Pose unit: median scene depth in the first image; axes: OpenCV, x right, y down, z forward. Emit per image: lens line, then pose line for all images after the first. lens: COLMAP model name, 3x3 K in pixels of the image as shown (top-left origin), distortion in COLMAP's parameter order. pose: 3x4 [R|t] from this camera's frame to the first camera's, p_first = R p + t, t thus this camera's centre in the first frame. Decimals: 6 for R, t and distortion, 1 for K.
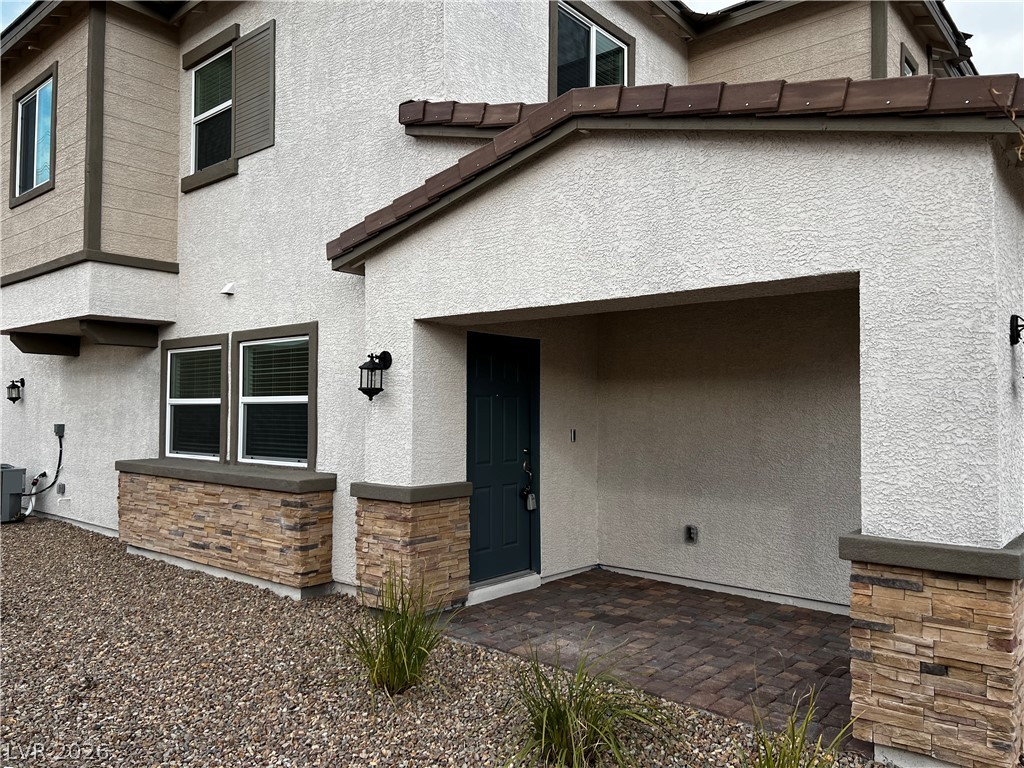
lens RADIAL K [[768.1, 0, 511.6], [0, 768.1, 382.1], [0, 0, 1]] dist [0.016804, -0.001748]
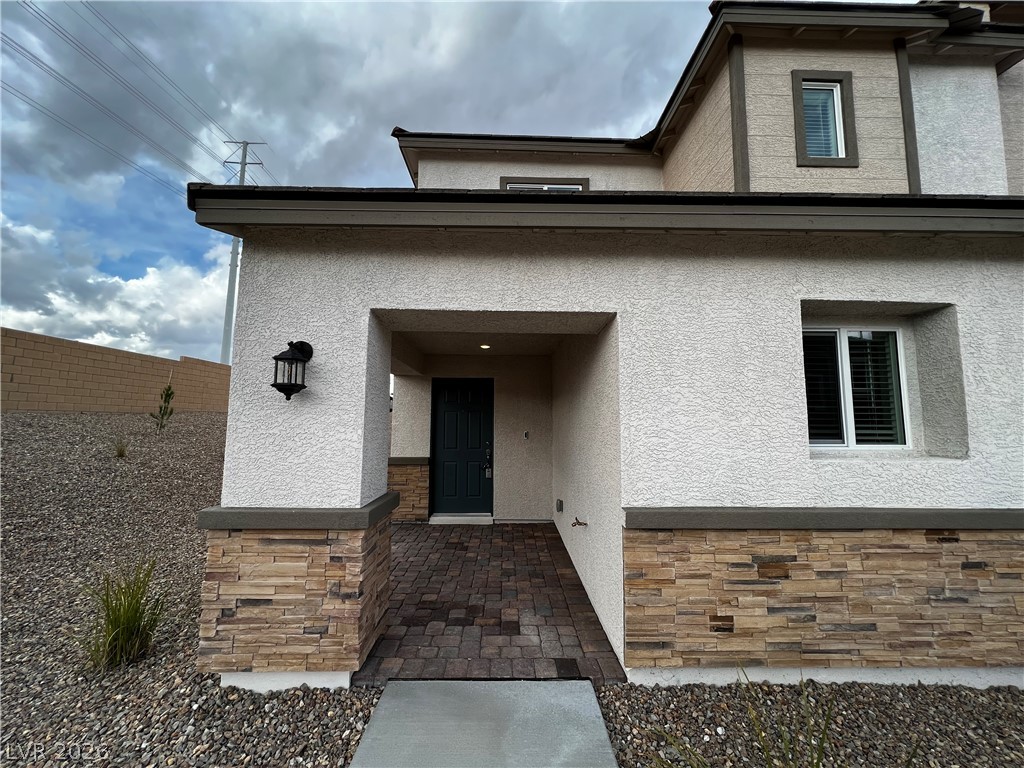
lens RADIAL K [[409.1, 0, 512.1], [0, 409.1, 382.3], [0, 0, 1]] dist [-0.001795, -0.000158]
pose [[0.664893, -0.076384, -0.743023, 0.837444], [0.027276, 0.996577, -0.078043, 0.029412], [0.746441, 0.031624, 0.664700, 0.471101]]
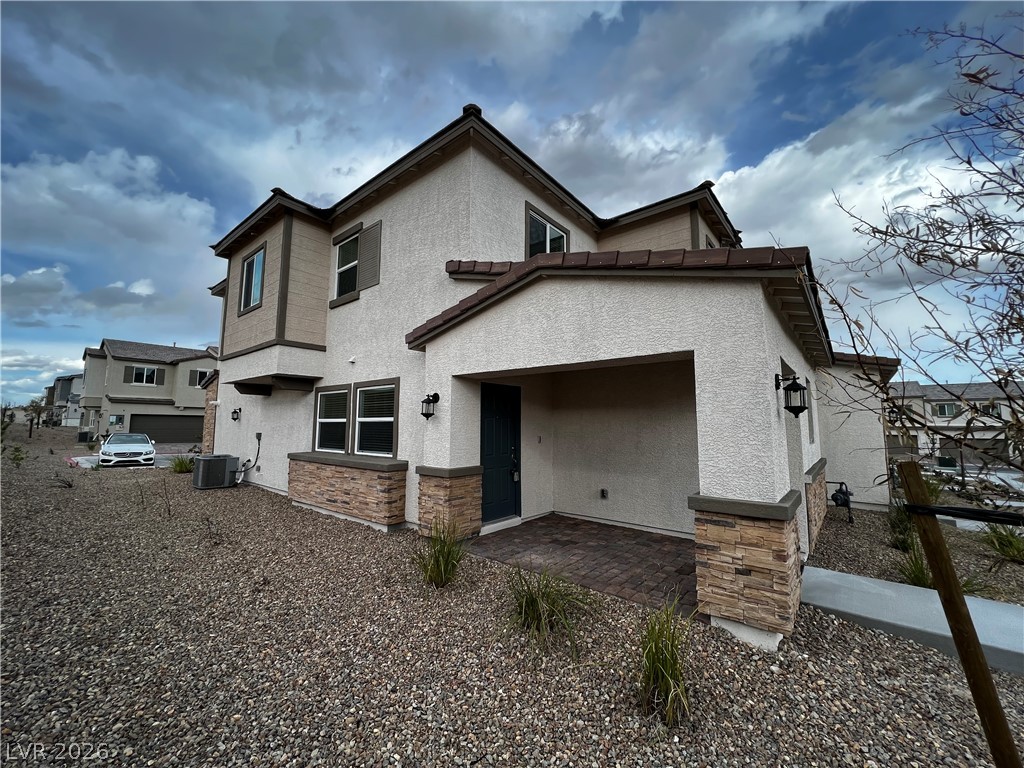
lens RADIAL K [[409.1, 0, 516.6], [0, 409.1, 383.1], [0, 0, 1]] dist [-0.001795, -0.000158]
pose [[0.999590, 0.001742, 0.028579, -0.001128], [0.000116, 0.997893, -0.064888, -0.000744], [-0.028632, 0.064865, 0.997483, 0.027205]]
